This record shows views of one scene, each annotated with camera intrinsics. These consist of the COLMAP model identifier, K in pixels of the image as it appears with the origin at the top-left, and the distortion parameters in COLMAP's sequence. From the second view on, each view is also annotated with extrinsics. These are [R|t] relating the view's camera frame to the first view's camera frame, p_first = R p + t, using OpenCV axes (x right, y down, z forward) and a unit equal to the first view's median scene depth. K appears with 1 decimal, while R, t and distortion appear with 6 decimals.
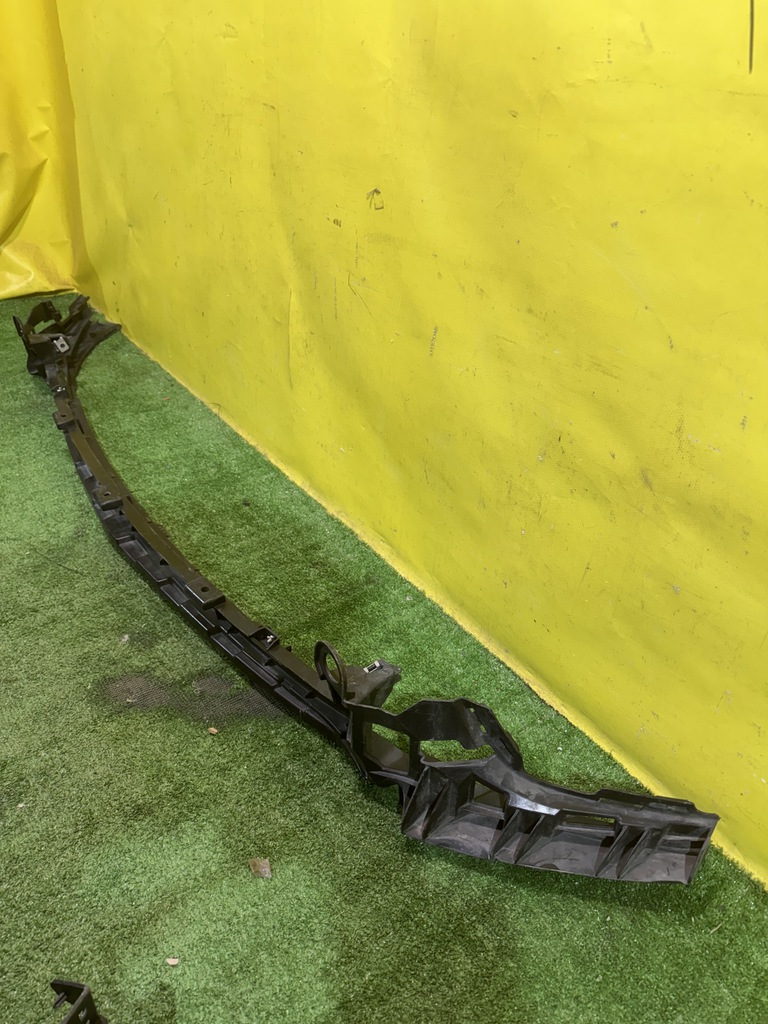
lens RADIAL K [[700.9, 0, 400.9], [0, 700.9, 504.6], [0, 0, 1]] dist [0.036026, -0.046166]
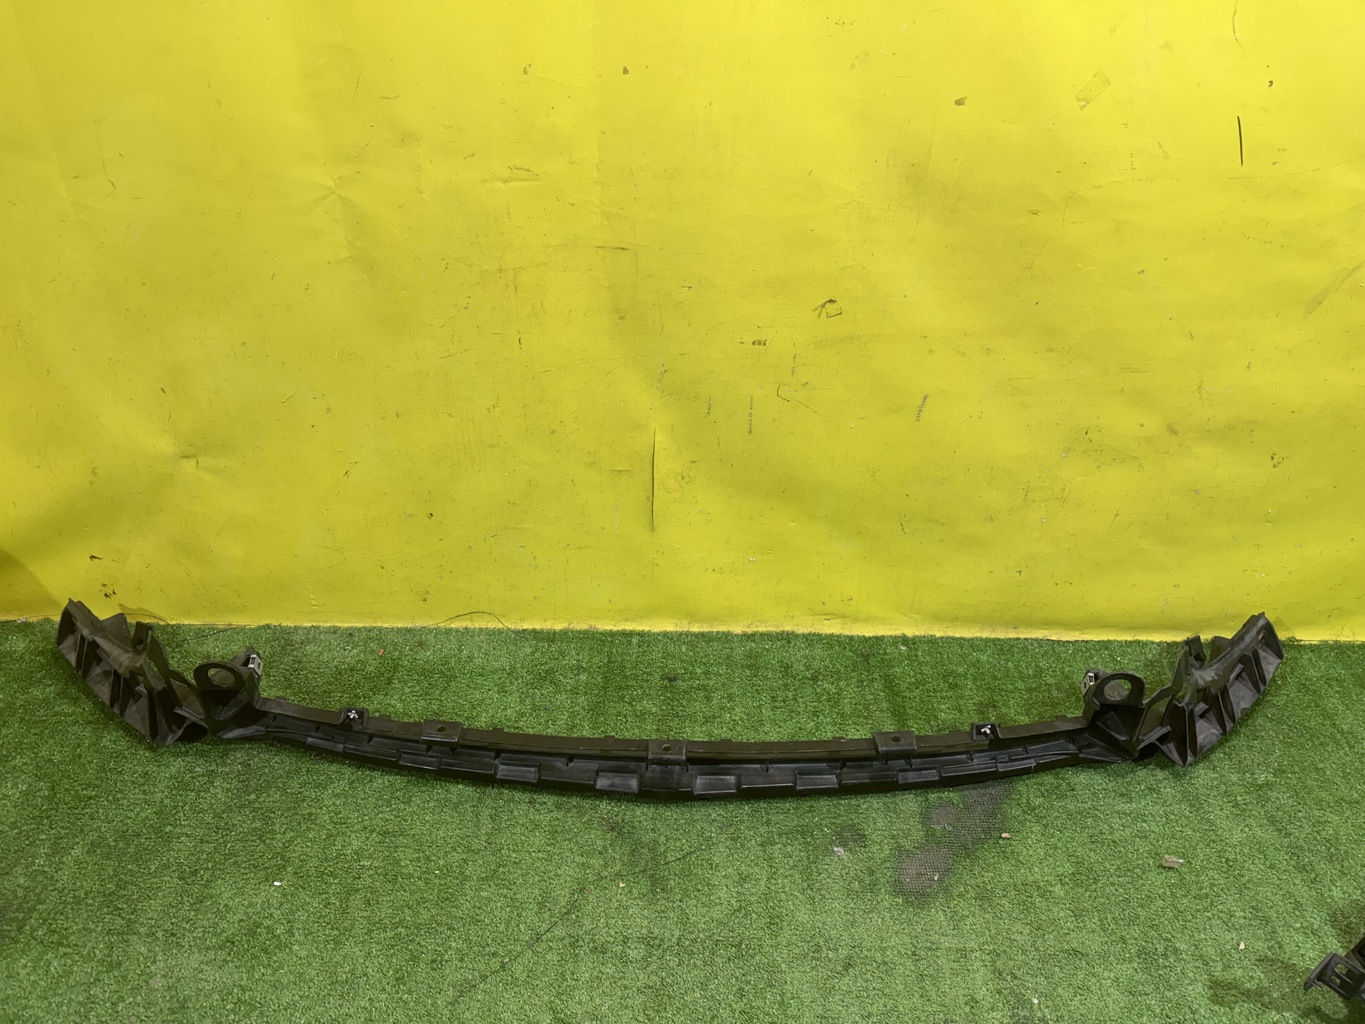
lens RADIAL K [[937.0, 0, 665.3], [0, 937.0, 514.2], [0, 0, 1]] dist [0.153638, -0.263128]
pose [[0.644429, -0.477461, 0.597280, -1.055321], [0.470315, 0.863373, 0.182732, -0.500655], [-0.602923, 0.163151, 0.780939, 0.129411]]
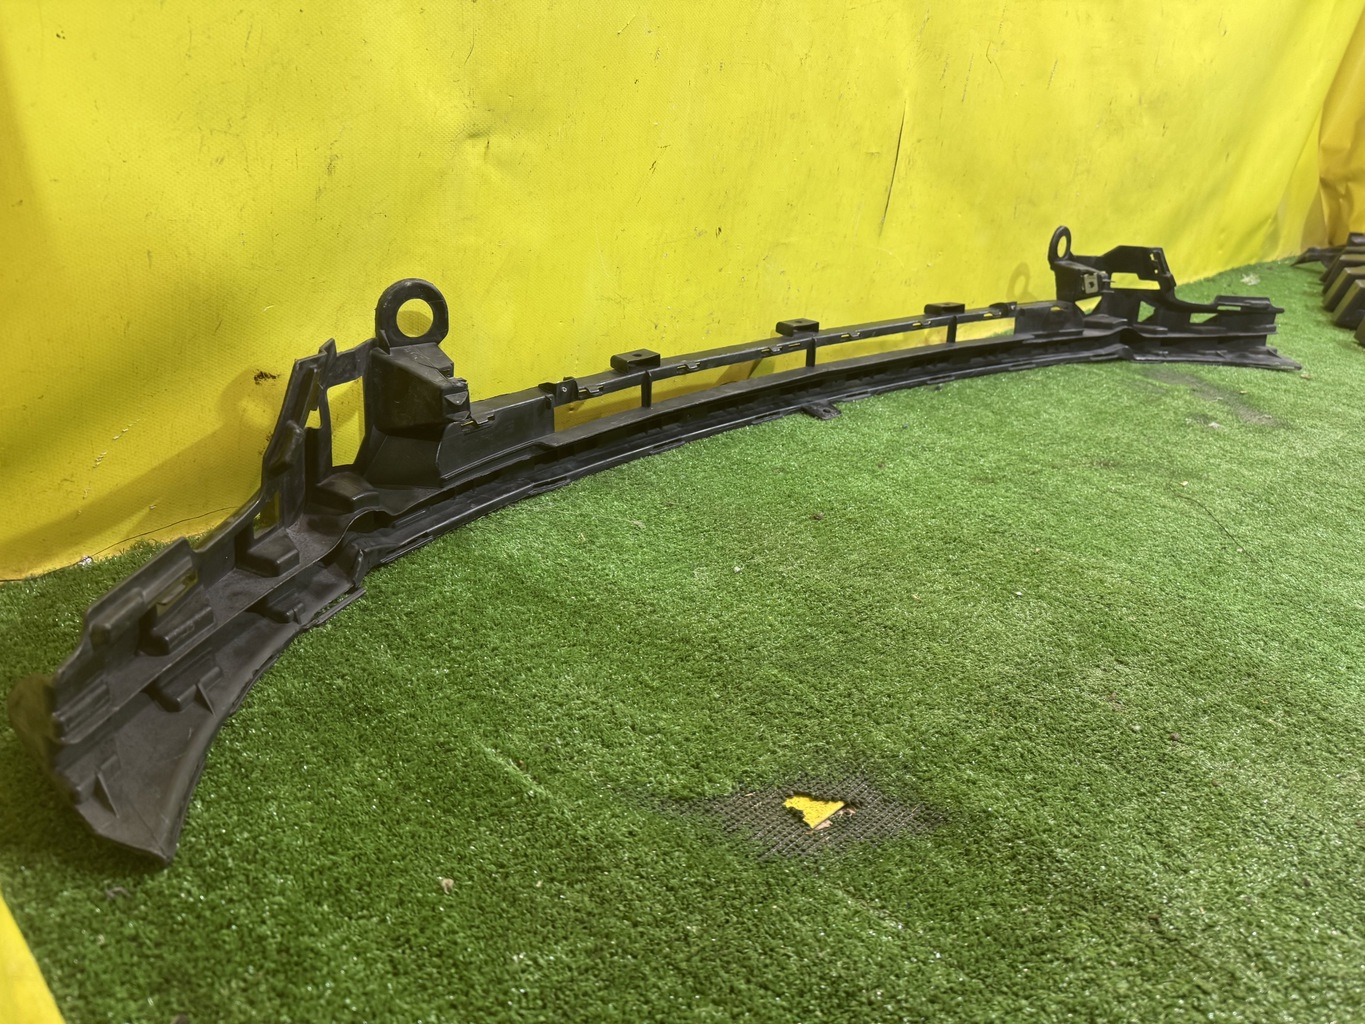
lens RADIAL K [[949.3, 0, 674.5], [0, 949.3, 507.9], [0, 0, 1]] dist [0.067119, -0.076428]
pose [[-0.080855, -0.512636, 0.854791, -1.534508], [0.479709, 0.731726, 0.484207, -0.730755], [-0.873694, 0.449201, 0.186753, 1.469056]]
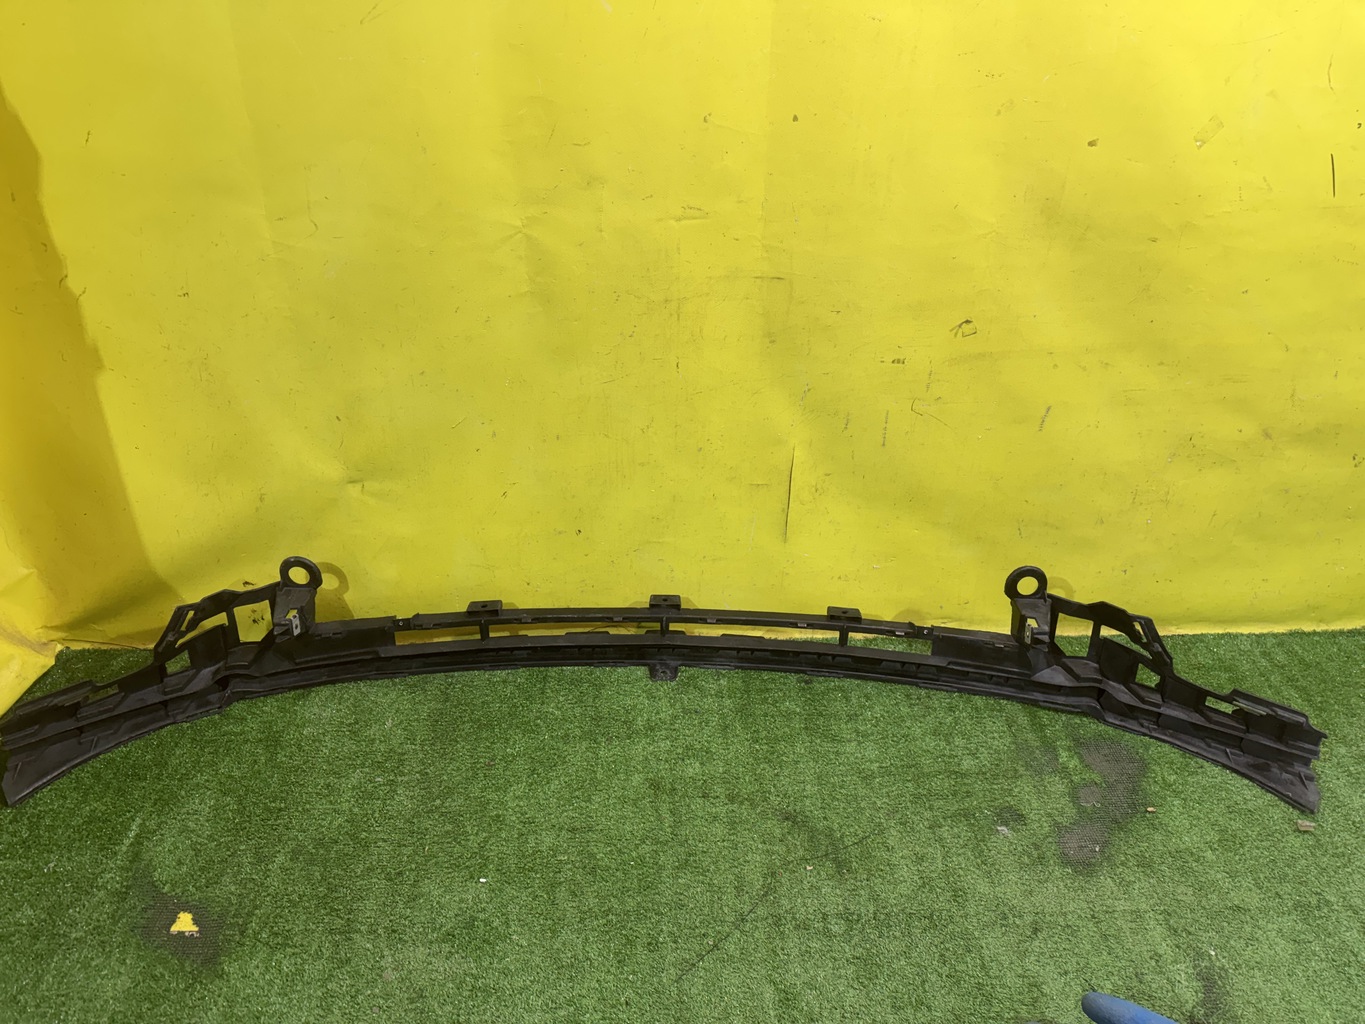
lens RADIAL K [[939.4, 0, 682.0], [0, 939.4, 508.4], [0, 0, 1]] dist [0.131269, -0.179343]
pose [[0.599276, -0.462138, 0.653679, -1.304521], [0.484510, 0.859392, 0.163386, -0.605464], [-0.637273, 0.218801, 0.738924, 0.232623]]
